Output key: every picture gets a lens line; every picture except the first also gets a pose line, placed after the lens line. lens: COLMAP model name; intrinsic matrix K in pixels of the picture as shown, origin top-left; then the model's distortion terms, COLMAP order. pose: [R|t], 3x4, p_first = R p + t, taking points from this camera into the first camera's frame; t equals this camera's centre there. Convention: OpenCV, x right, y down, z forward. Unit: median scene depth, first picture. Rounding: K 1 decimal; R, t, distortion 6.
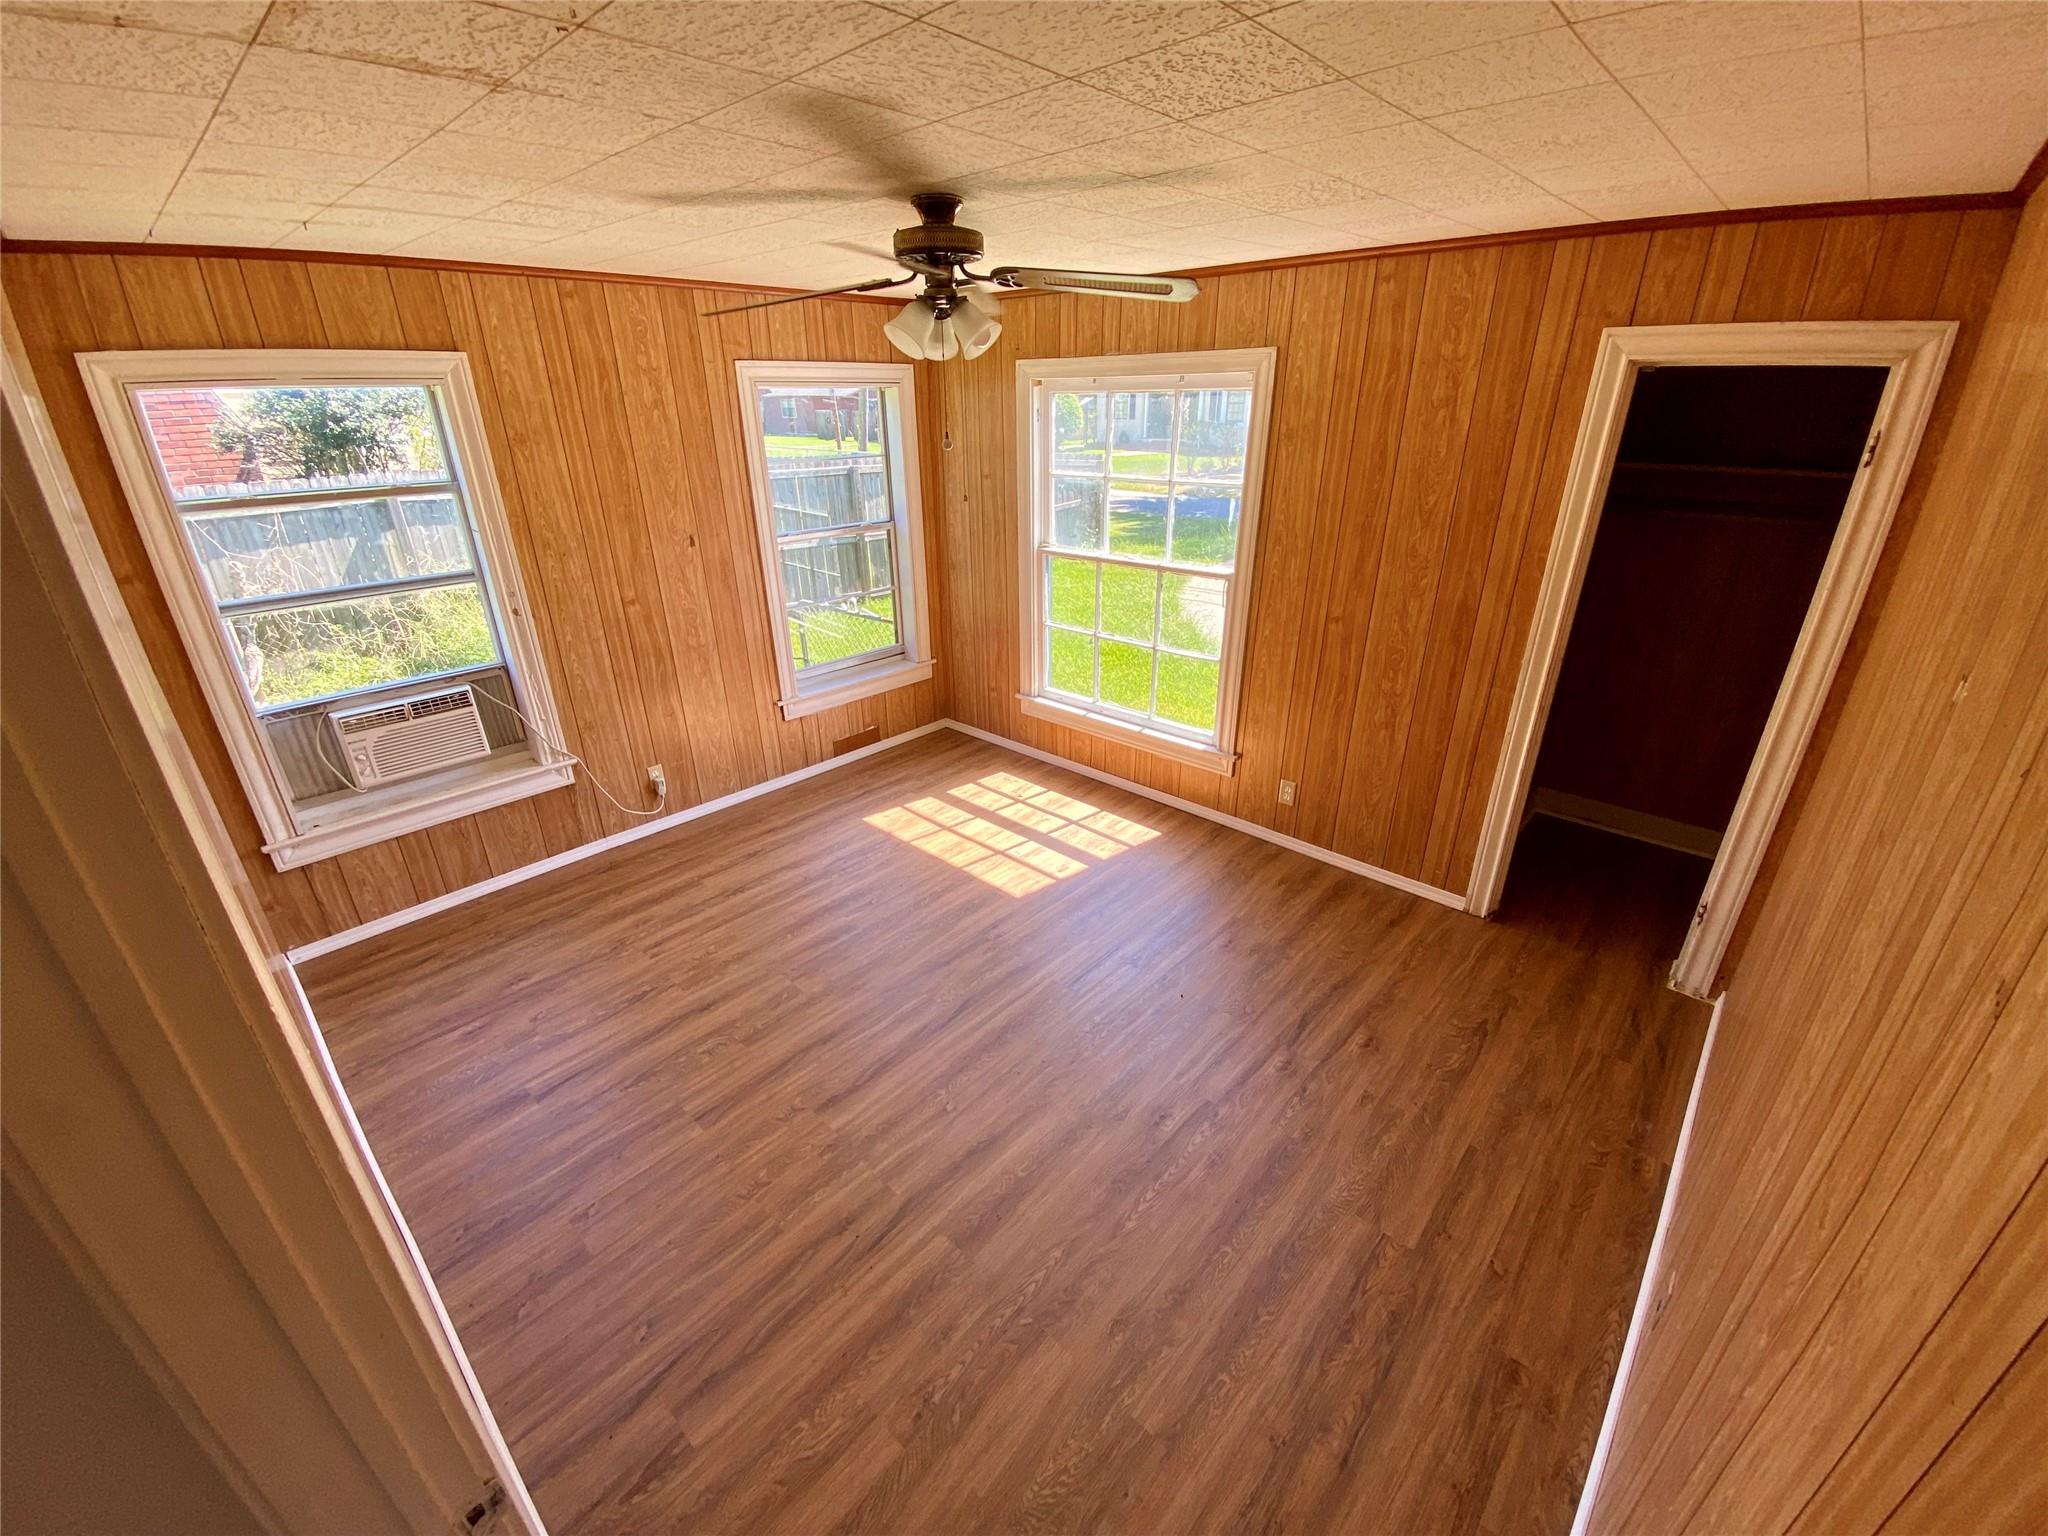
lens RADIAL K [[832.2, 0, 1020.4], [0, 832.2, 764.9], [0, 0, 1]] dist [0.047123, -0.038099]
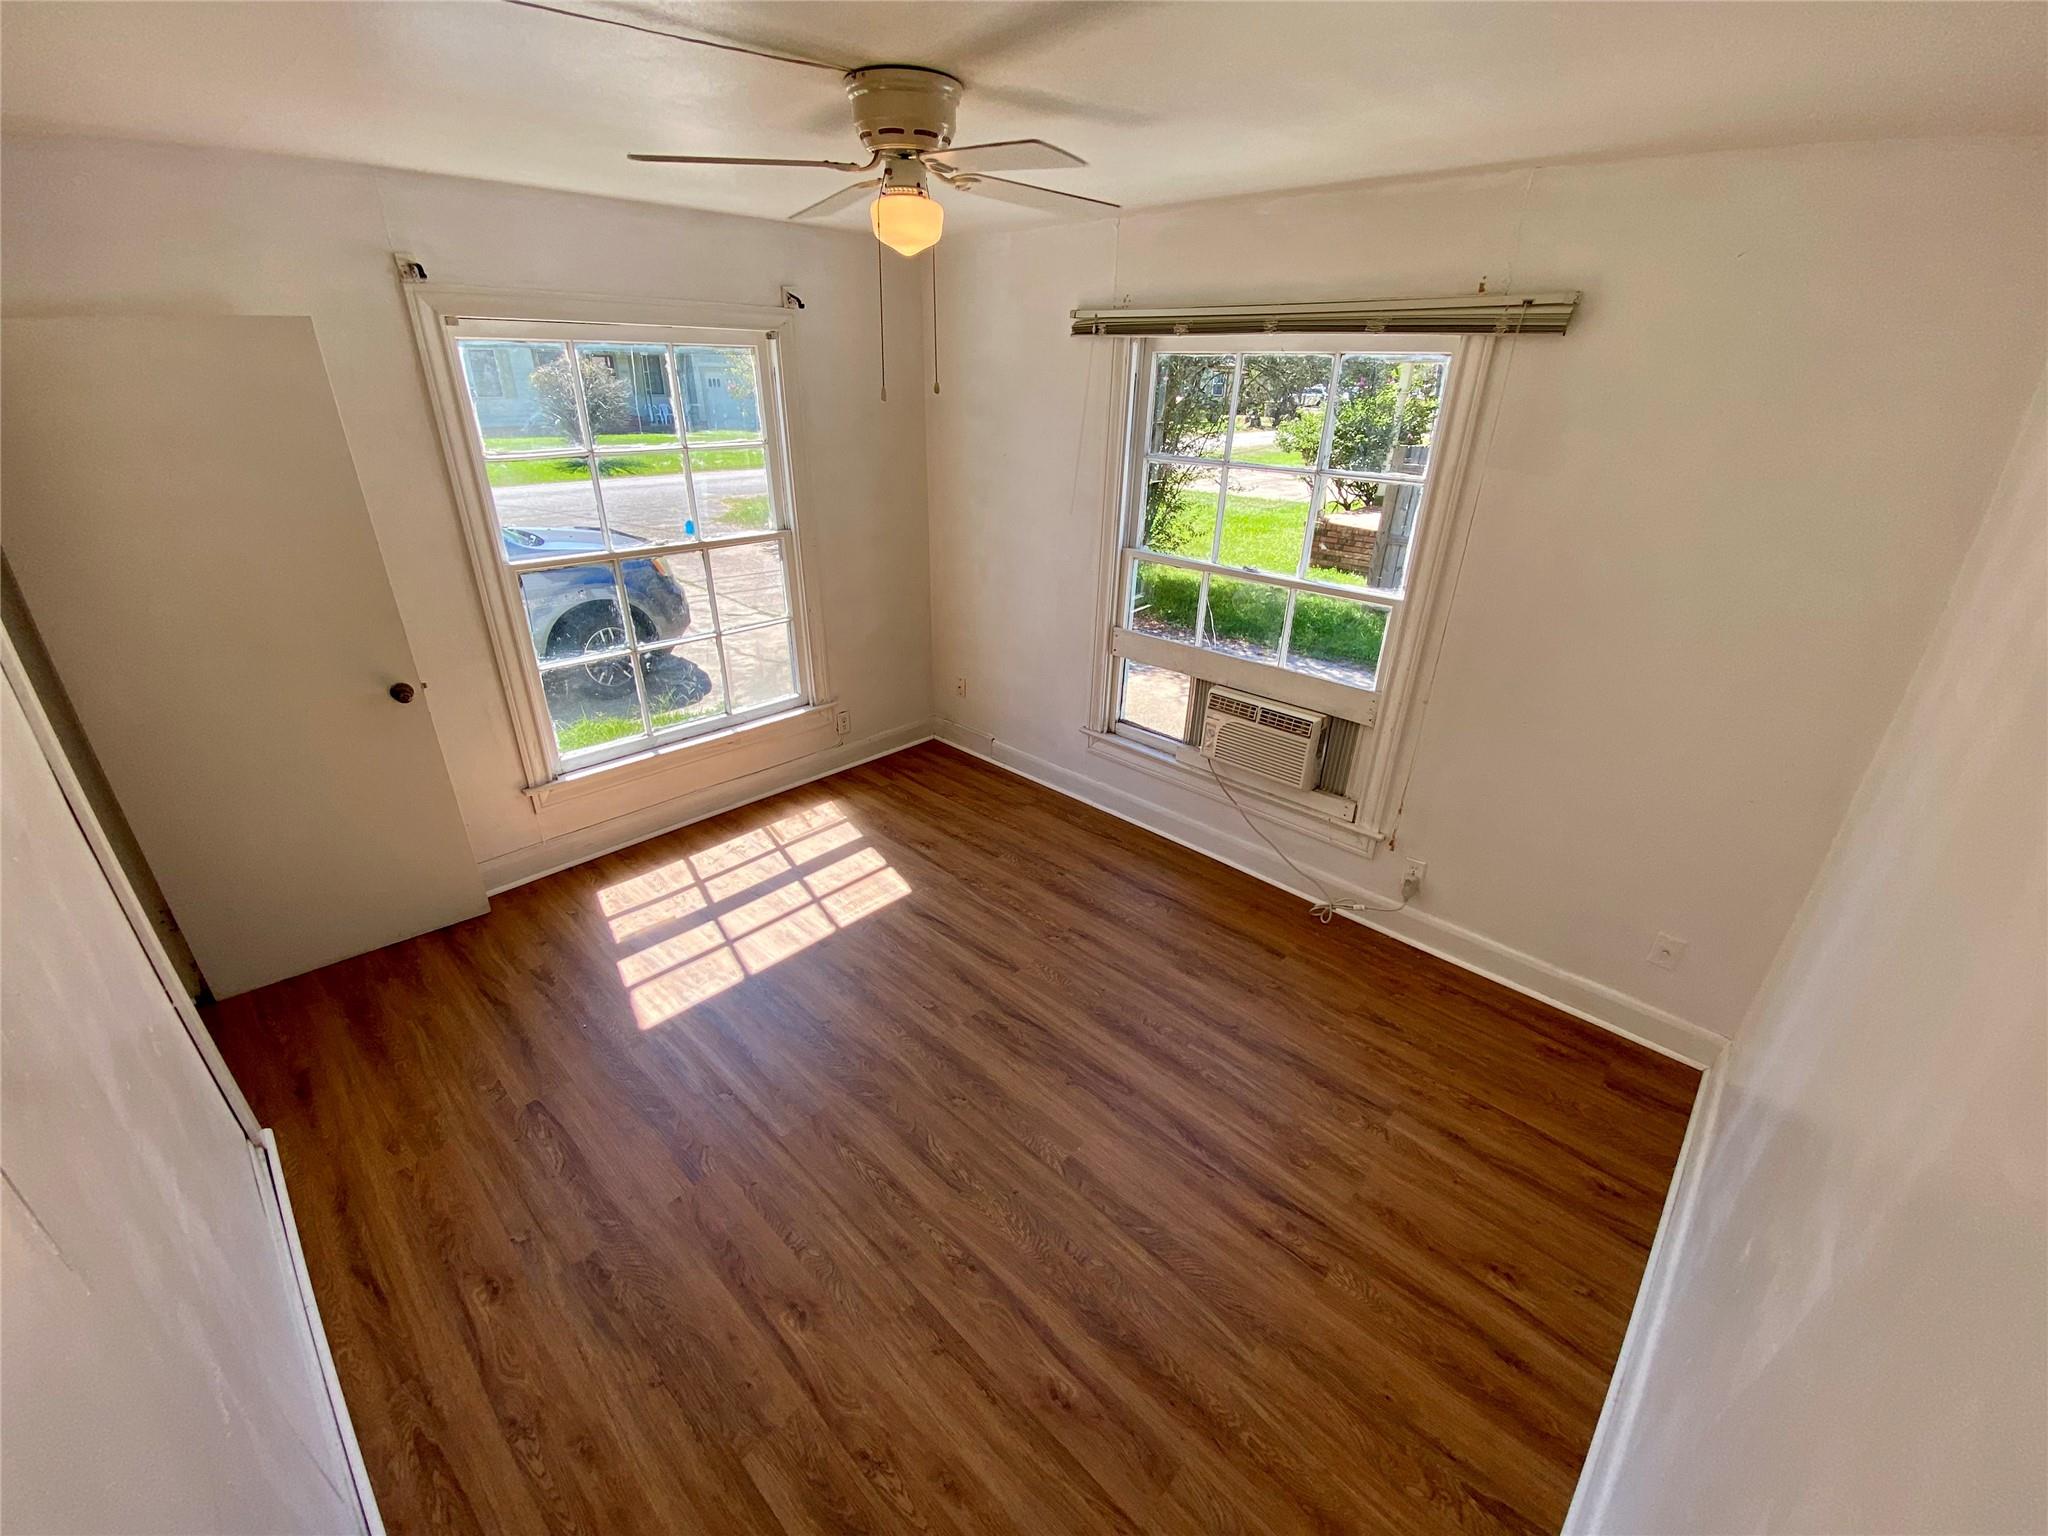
lens RADIAL K [[832.2, 0, 1020.4], [0, 832.2, 764.9], [0, 0, 1]] dist [0.047123, -0.038099]
pose [[0.010263, -0.418392, 0.908209, -0.790492], [0.385682, 0.839635, 0.382443, -0.272954], [-0.922575, 0.346355, 0.169983, 0.672912]]
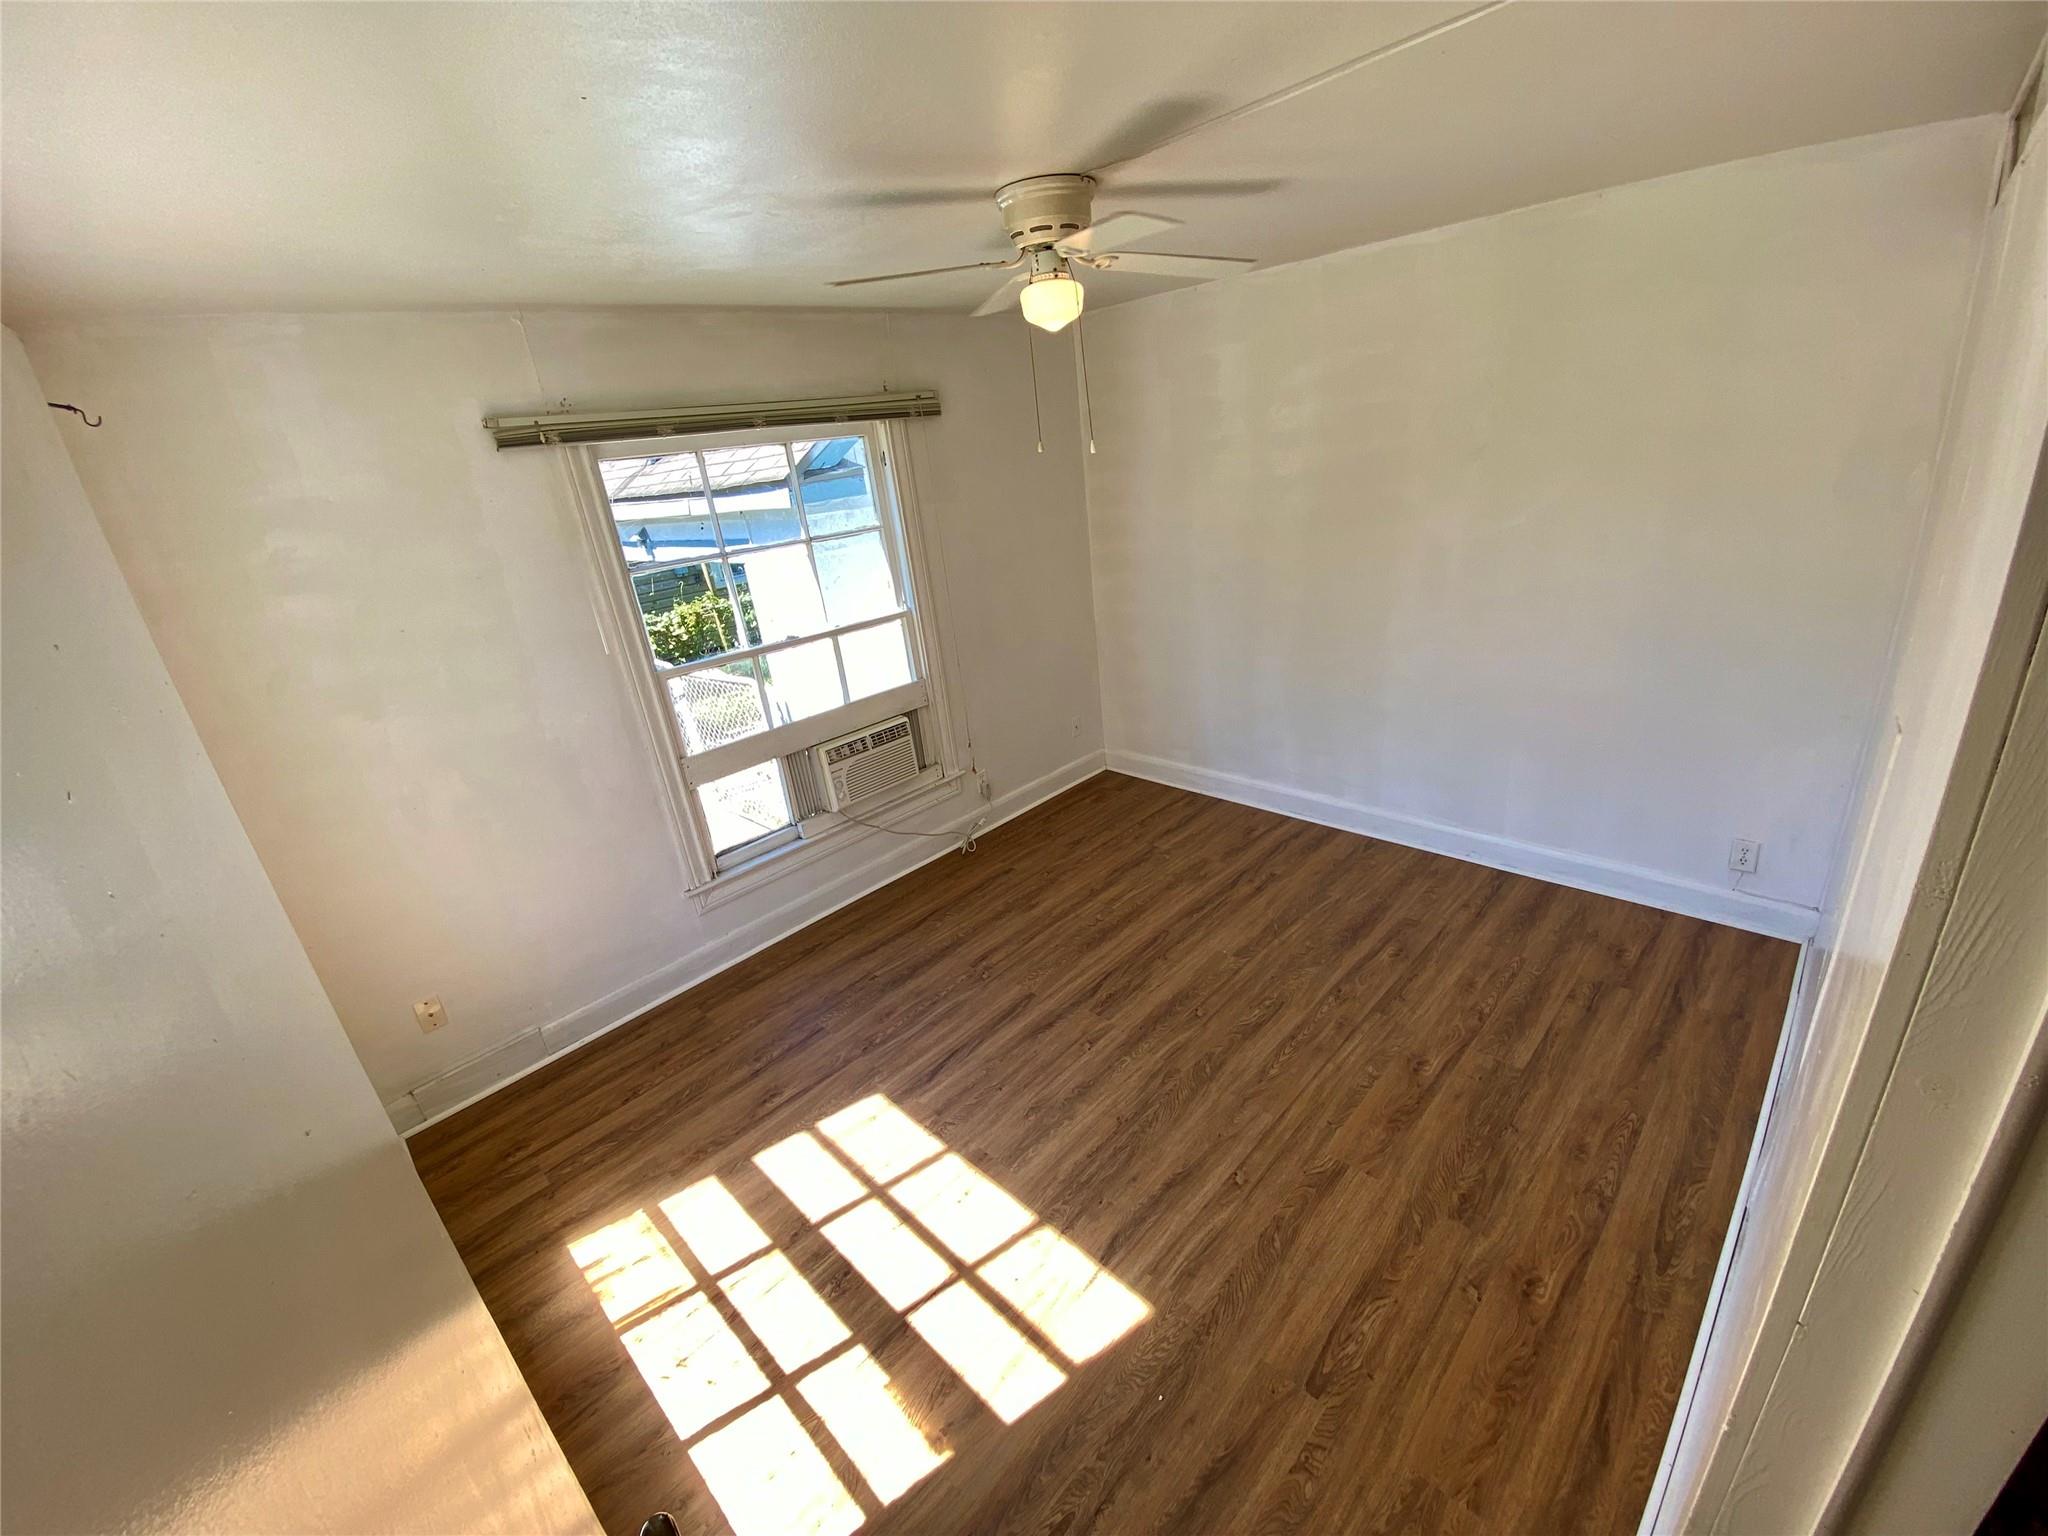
lens RADIAL K [[832.2, 0, 1020.4], [0, 832.2, 764.9], [0, 0, 1]] dist [0.047123, -0.038099]
pose [[-0.992072, 0.100114, 0.075969, -0.215219], [0.124405, 0.696610, 0.706582, -0.554734], [0.017818, 0.710431, -0.703541, 1.308796]]
